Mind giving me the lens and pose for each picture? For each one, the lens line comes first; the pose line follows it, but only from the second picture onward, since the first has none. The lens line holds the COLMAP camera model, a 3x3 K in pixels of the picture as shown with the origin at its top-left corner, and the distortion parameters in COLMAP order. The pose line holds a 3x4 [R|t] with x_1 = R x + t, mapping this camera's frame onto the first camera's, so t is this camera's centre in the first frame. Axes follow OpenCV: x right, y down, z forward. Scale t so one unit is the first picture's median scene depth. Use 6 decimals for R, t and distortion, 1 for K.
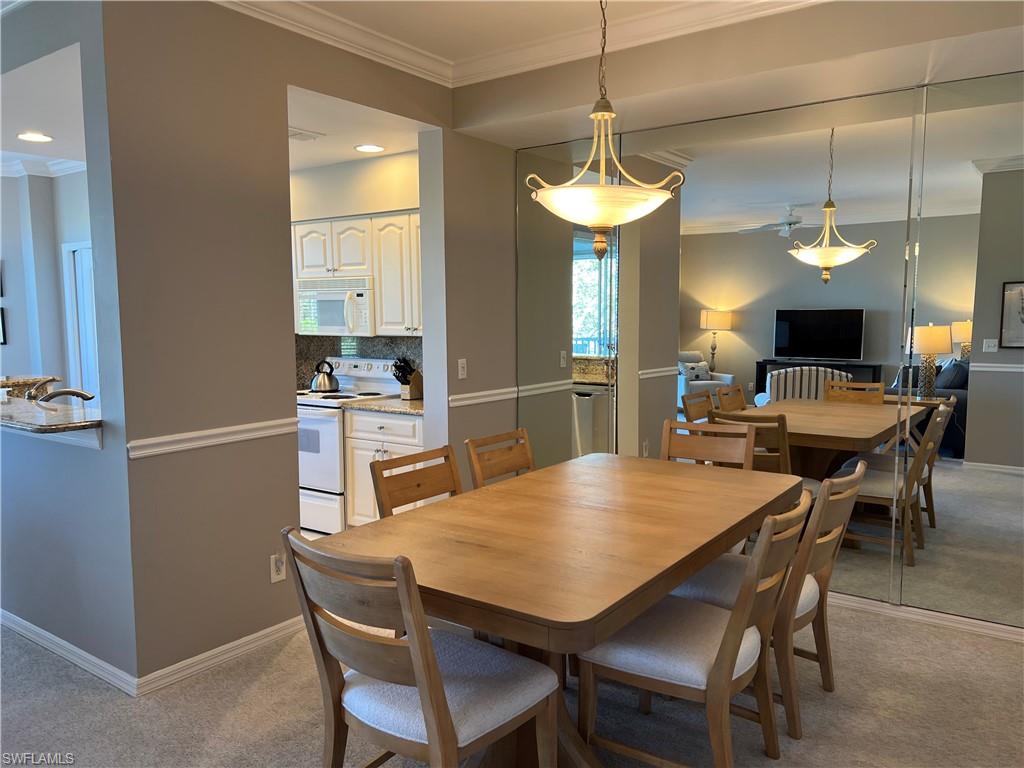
lens RADIAL K [[772.9, 0, 508.5], [0, 772.9, 391.7], [0, 0, 1]] dist [0.089178, -0.091465]
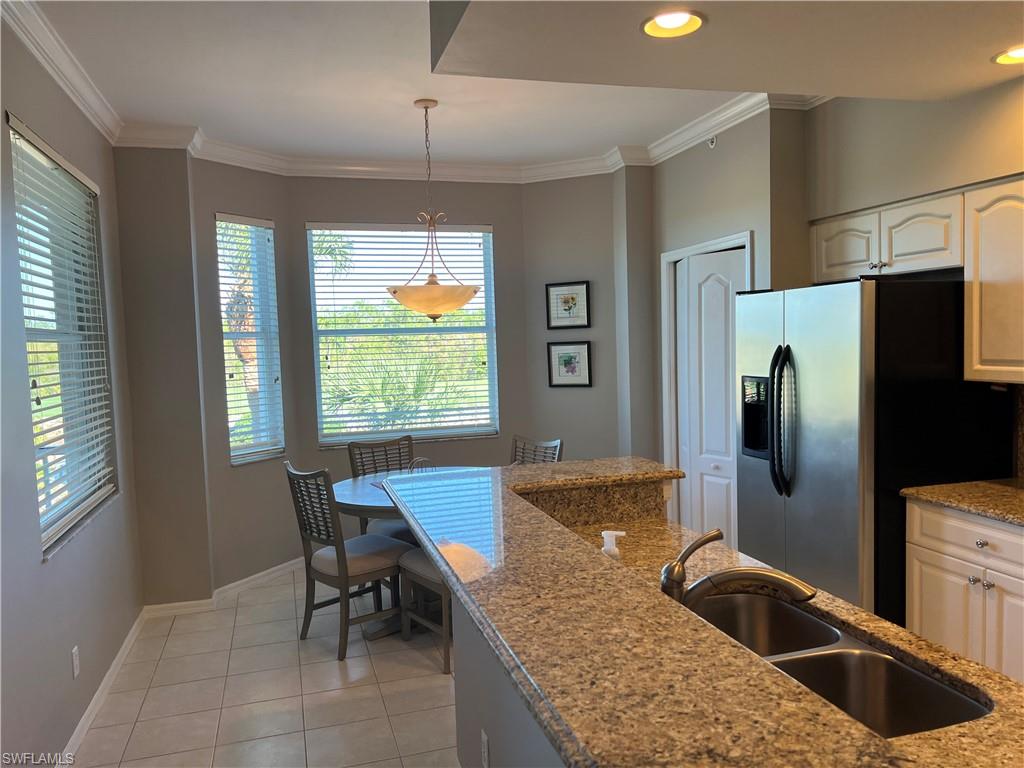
lens RADIAL K [[772.9, 0, 508.5], [0, 772.9, 391.7], [0, 0, 1]] dist [0.089178, -0.091465]
pose [[0.792493, 0.023156, -0.609442, -0.308672], [-0.035021, 0.999358, -0.007567, -0.062594], [0.608875, 0.027340, 0.792795, 0.448383]]
